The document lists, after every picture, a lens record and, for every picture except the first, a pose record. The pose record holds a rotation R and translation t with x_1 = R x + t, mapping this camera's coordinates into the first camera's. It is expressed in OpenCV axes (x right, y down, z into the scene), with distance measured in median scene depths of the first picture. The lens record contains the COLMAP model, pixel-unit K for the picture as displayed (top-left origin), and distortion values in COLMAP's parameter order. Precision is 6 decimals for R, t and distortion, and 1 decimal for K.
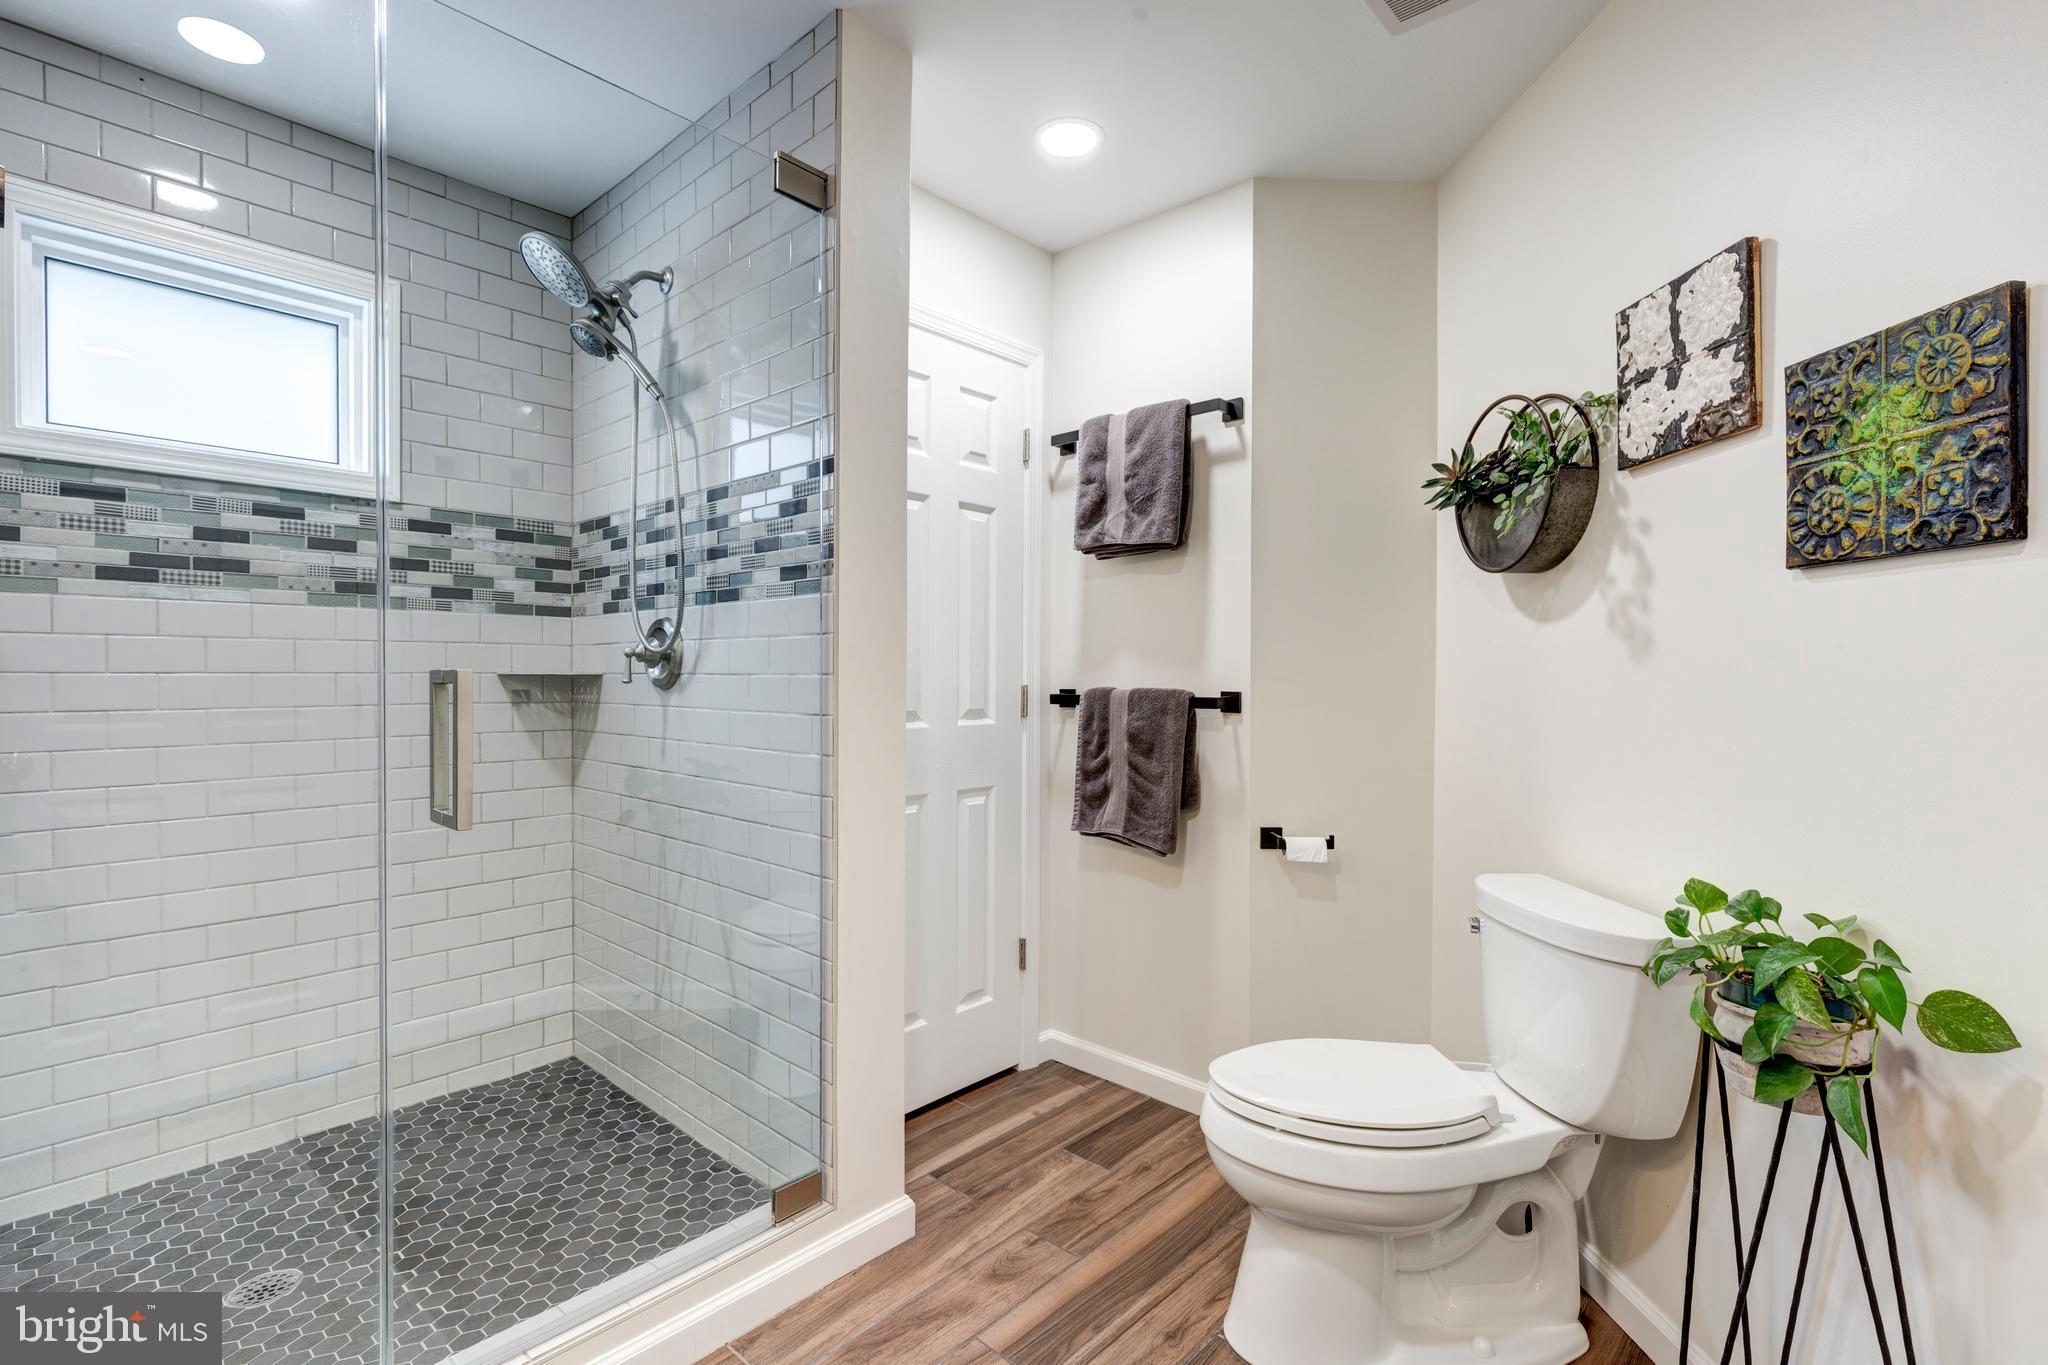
lens RADIAL K [[936.6, 0, 1008.1], [0, 936.6, 684.3], [0, 0, 1]] dist [0.000984, 0.000380]
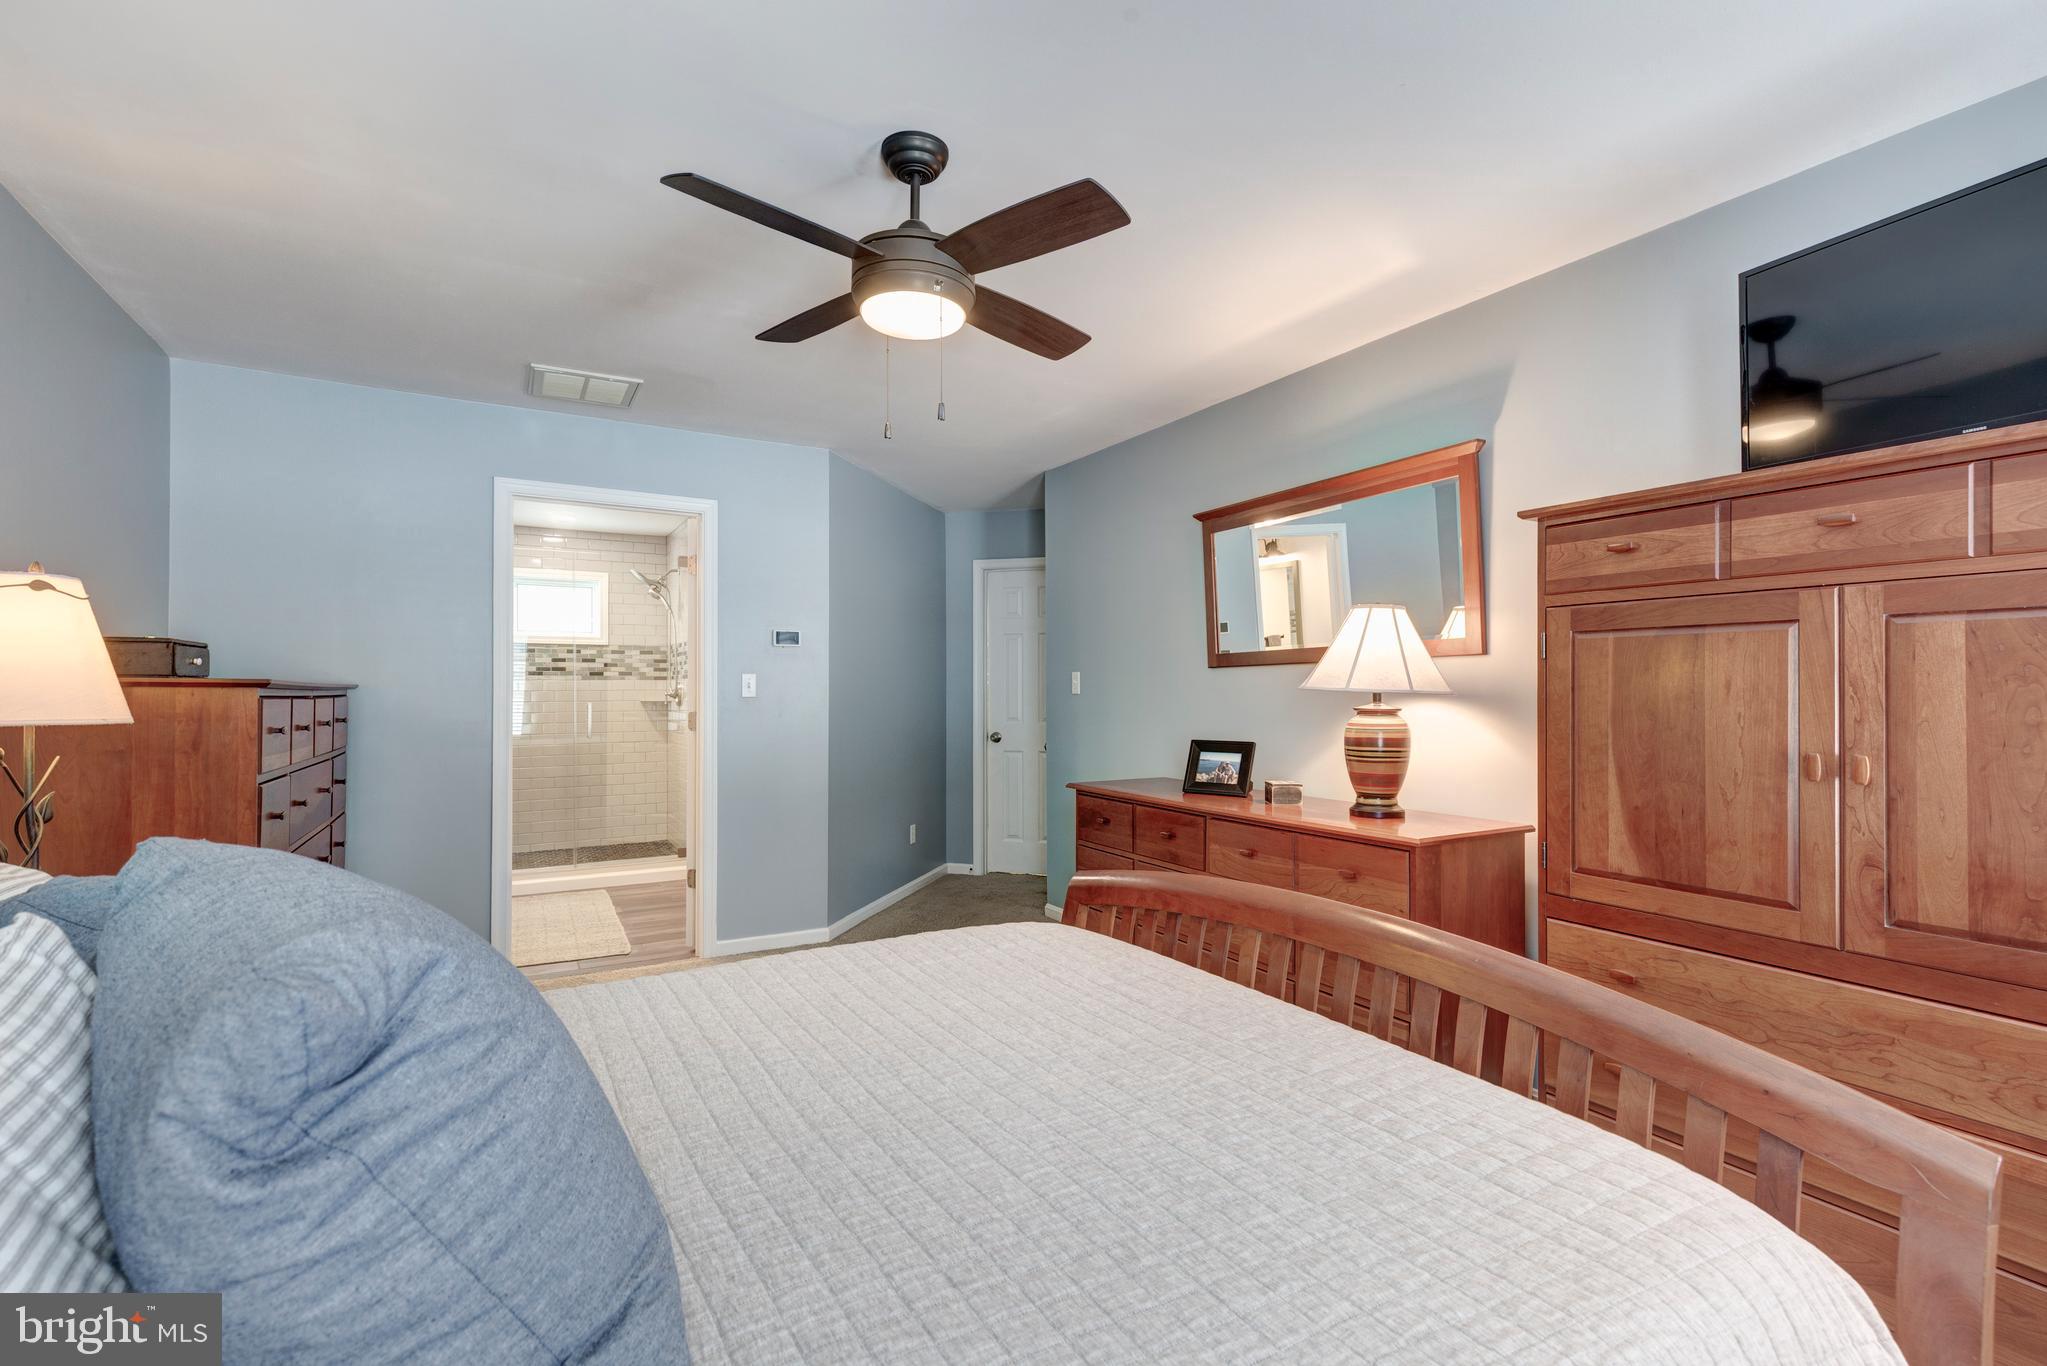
lens RADIAL K [[936.1, 0, 1019.6], [0, 936.1, 685.9], [0, 0, 1]] dist [0.000984, 0.000380]
pose [[0.954185, -0.004622, -0.299181, 1.640596], [0.001191, 0.999931, -0.011648, -0.022915], [0.299214, 0.010758, 0.954125, -1.610713]]
